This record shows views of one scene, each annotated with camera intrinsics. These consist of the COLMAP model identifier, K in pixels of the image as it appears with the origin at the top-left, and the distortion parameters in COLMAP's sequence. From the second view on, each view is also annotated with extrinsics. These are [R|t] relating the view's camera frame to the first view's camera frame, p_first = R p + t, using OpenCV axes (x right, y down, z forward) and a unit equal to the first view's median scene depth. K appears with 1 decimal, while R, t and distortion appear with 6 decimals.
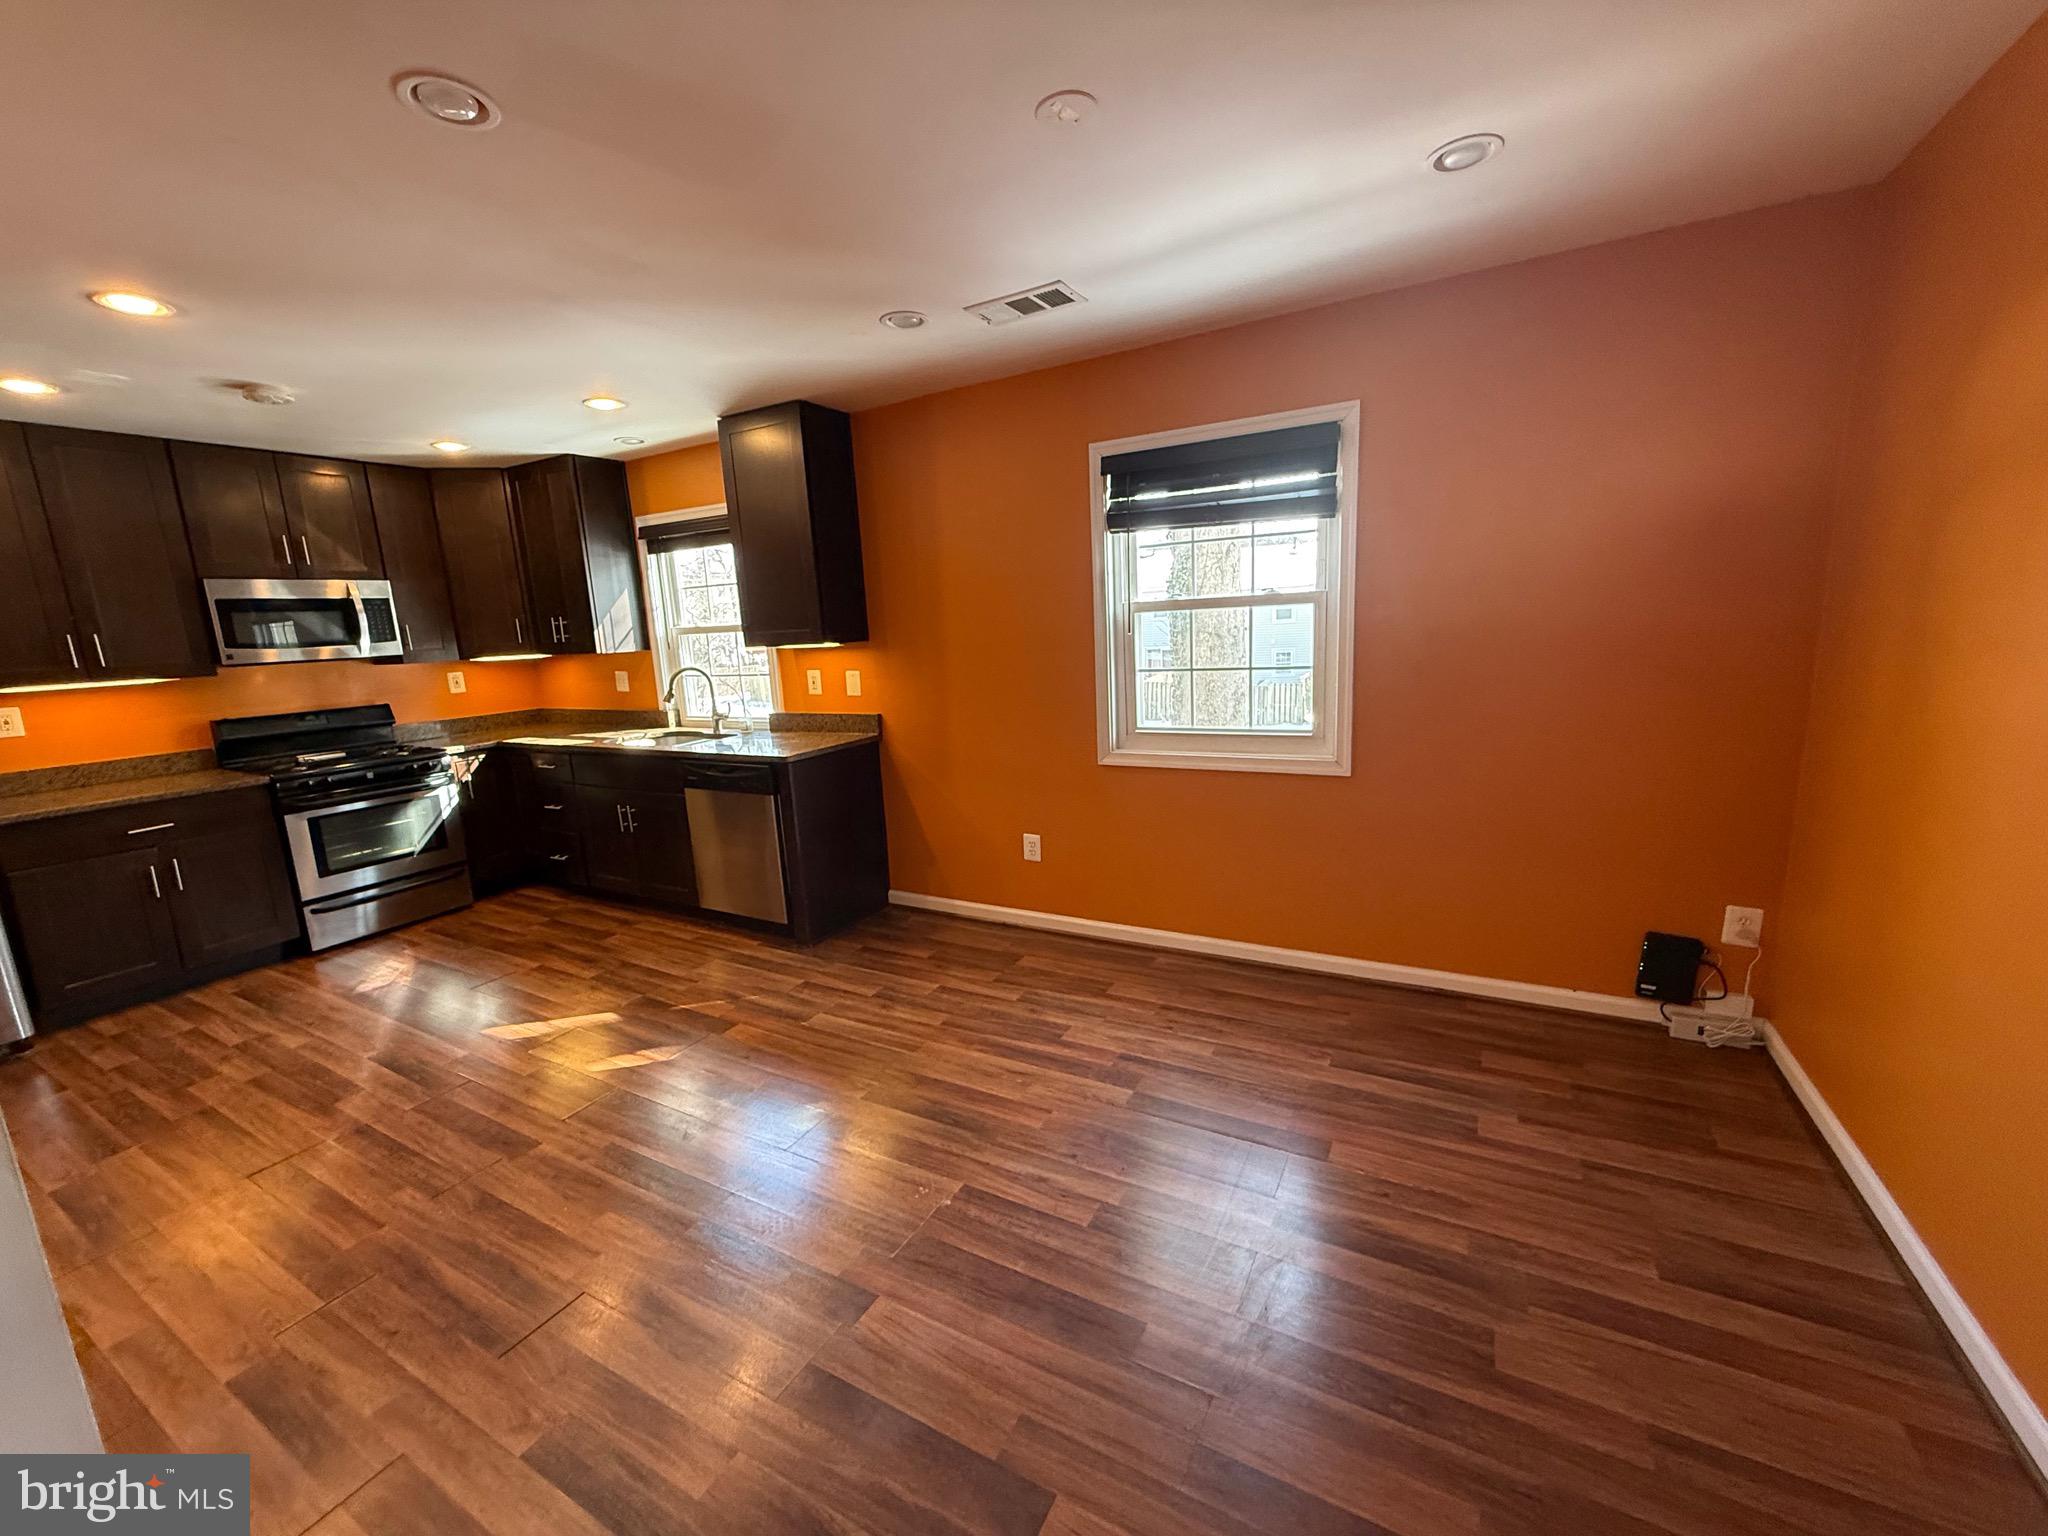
lens RADIAL K [[813.1, 0, 1024.0], [0, 813.1, 768.0], [0, 0, 1]] dist [0.000696, 0.000279]
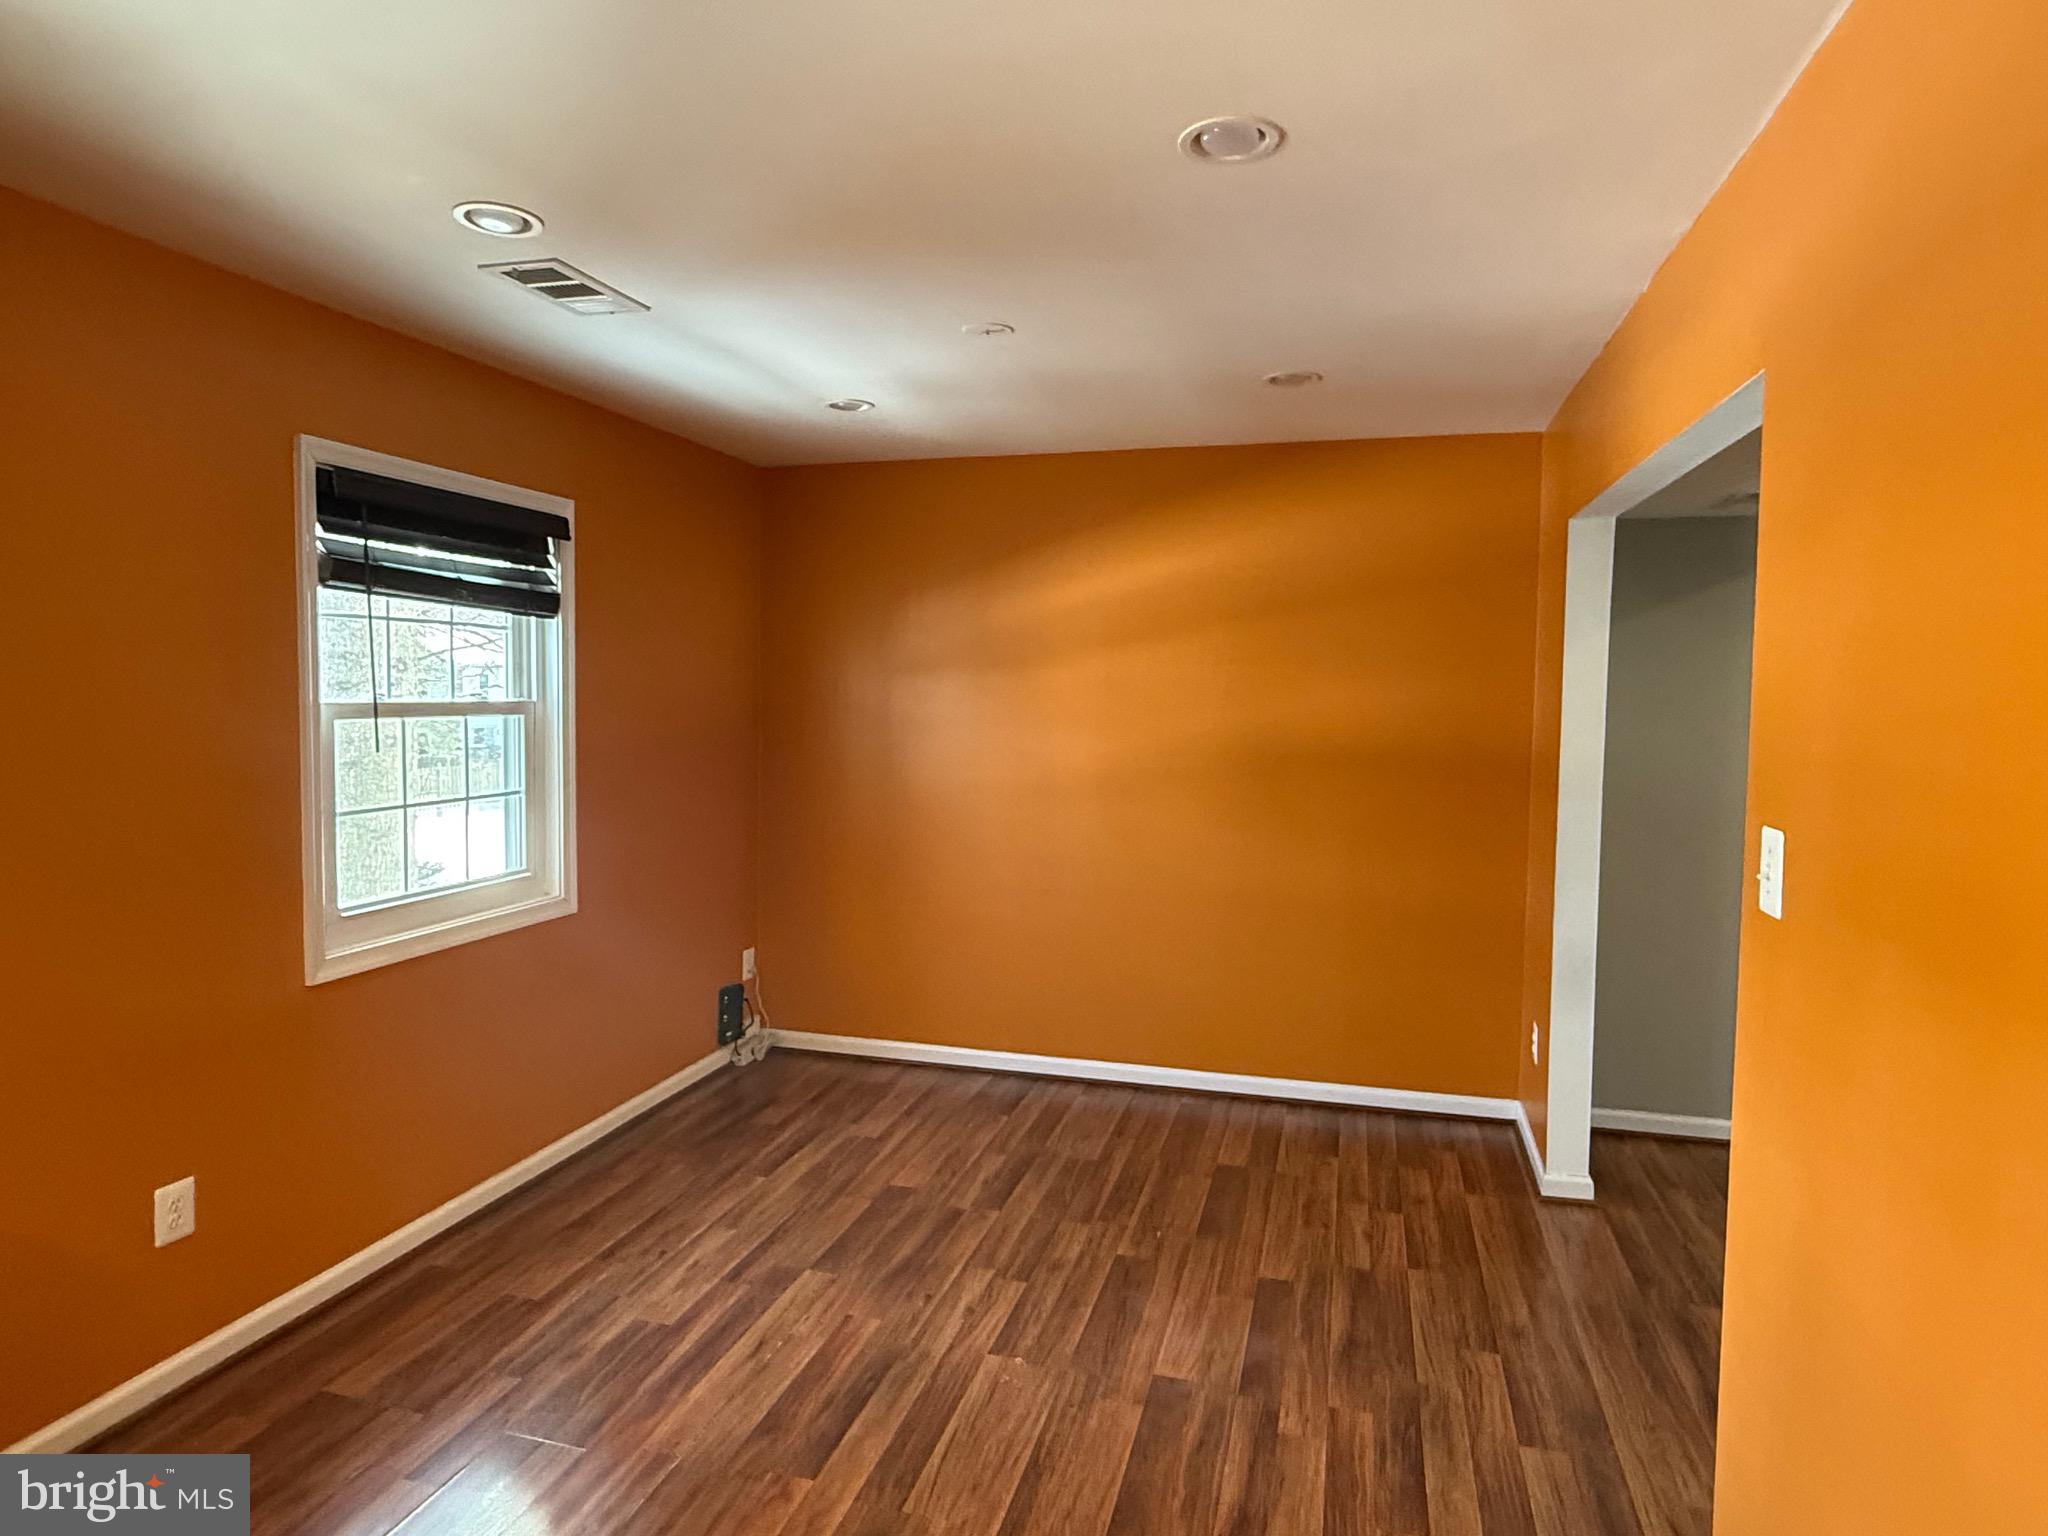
lens RADIAL K [[1179.7, 0, 1024.0], [0, 1179.7, 768.0], [0, 0, 1]] dist [-0.003242, -0.000742]
pose [[-0.231670, -0.013651, 0.972699, -1.019810], [0.174803, 0.983042, 0.055429, -0.140068], [-0.956960, 0.182872, -0.225355, 0.873051]]
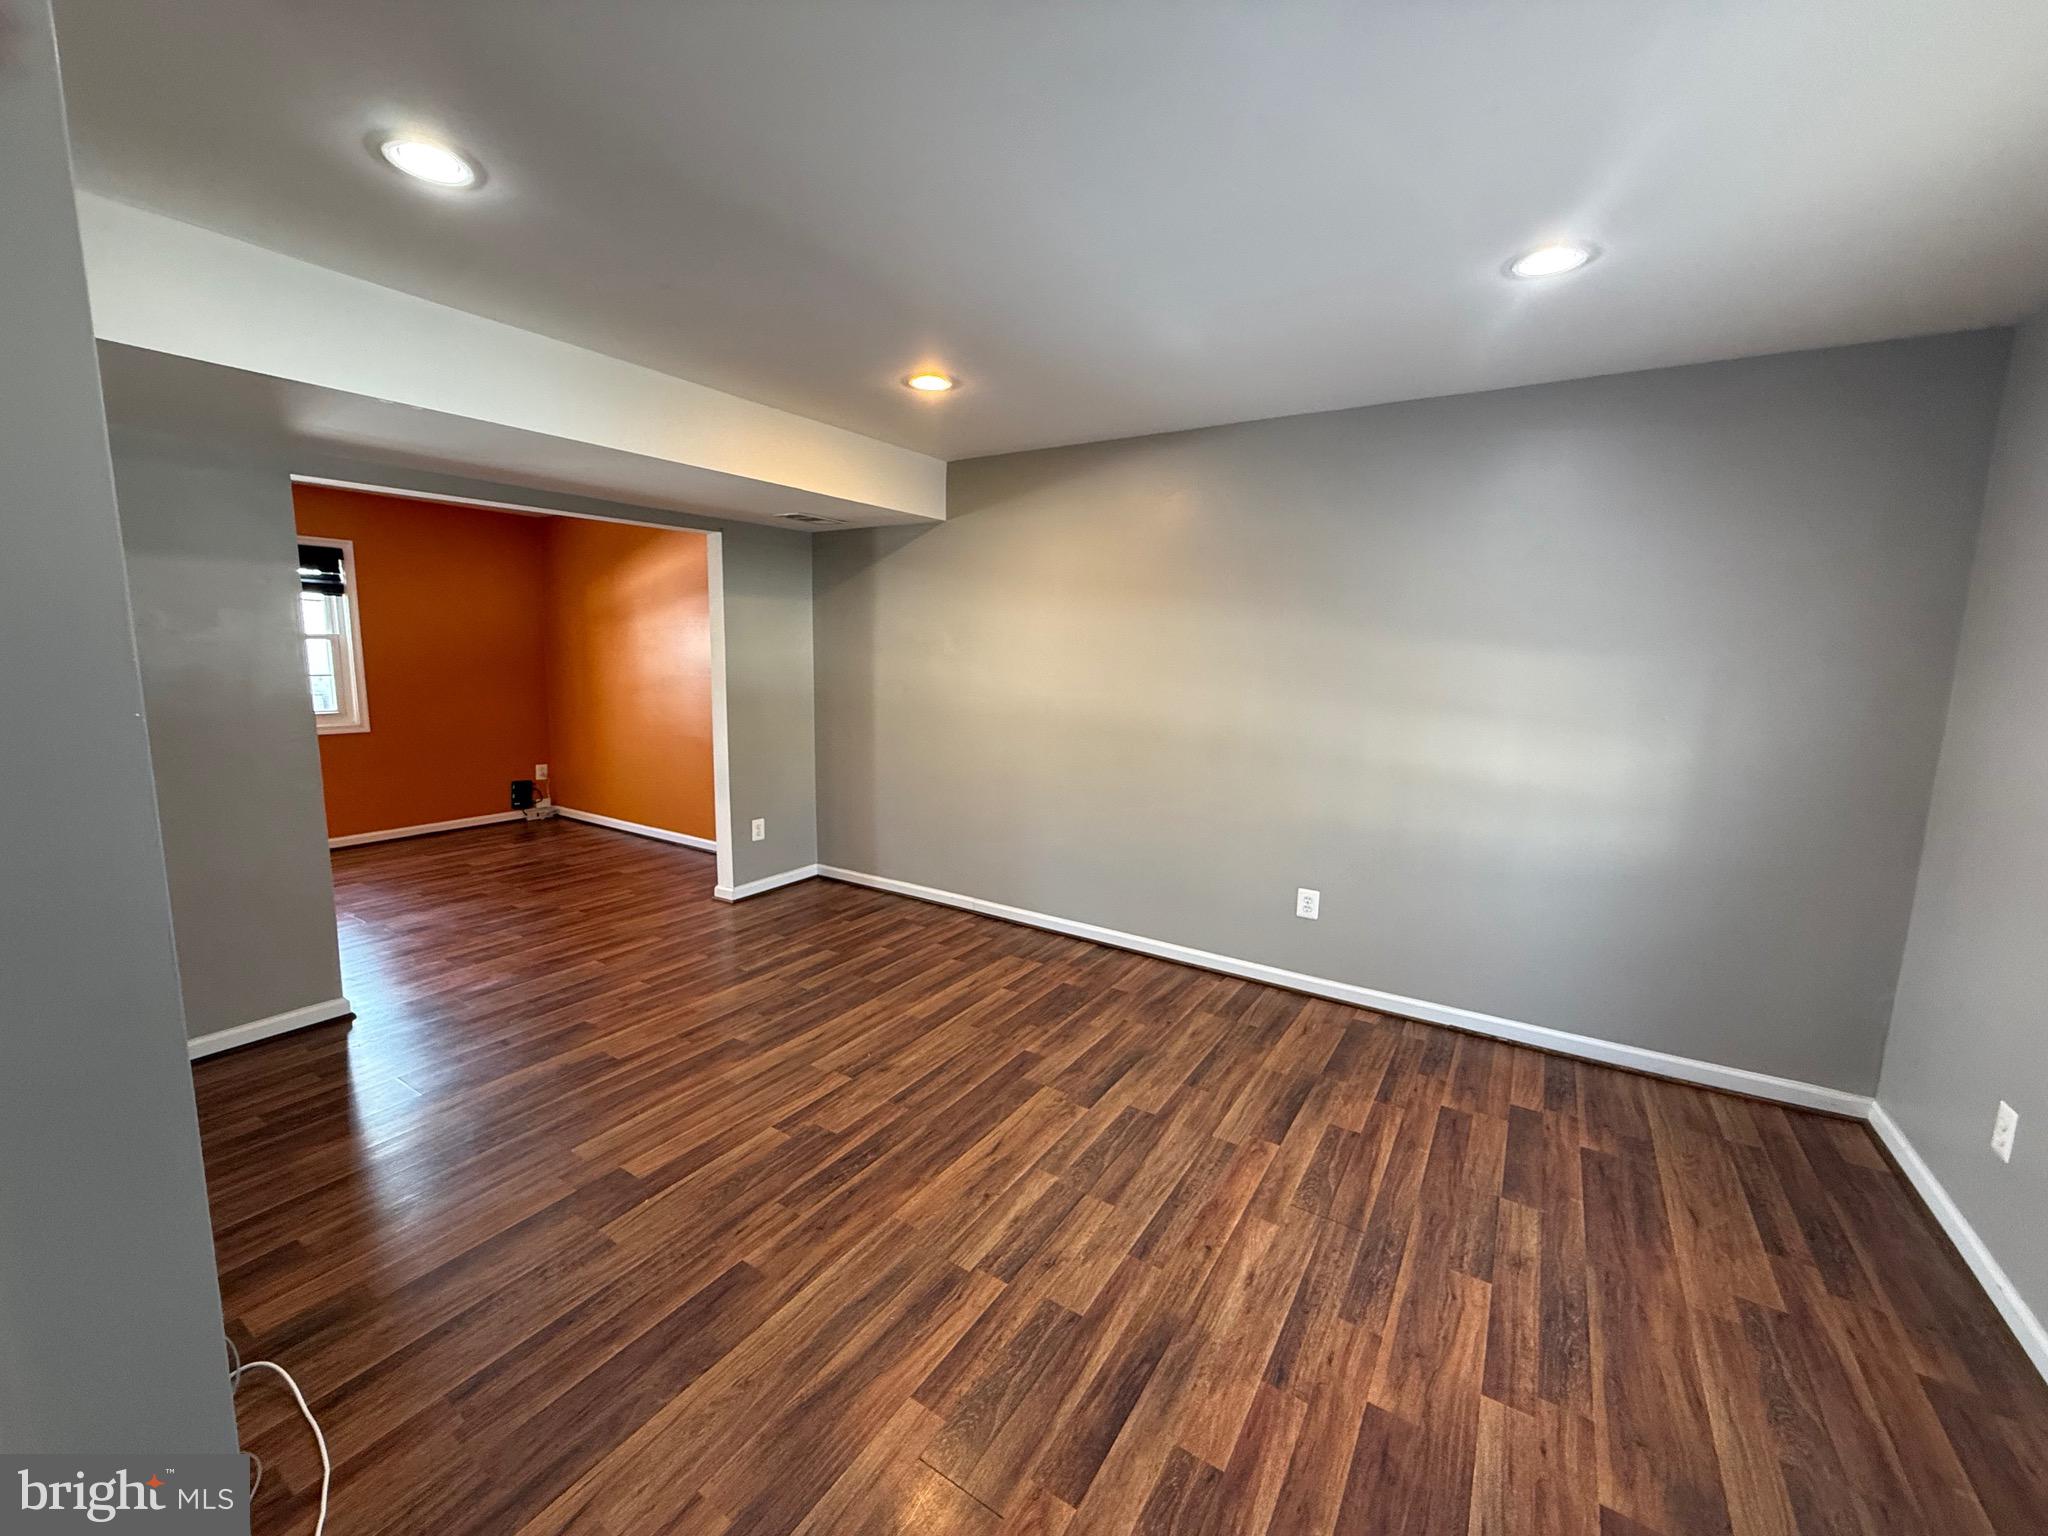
lens RADIAL K [[813.9, 0, 1024.0], [0, 813.9, 768.0], [0, 0, 1]] dist [-0.000482, 0.000196]
pose [[0.064665, -0.093965, 0.993473, -1.534774], [0.156970, 0.984121, 0.082863, 0.192294], [-0.985484, 0.150587, 0.078388, -0.708951]]
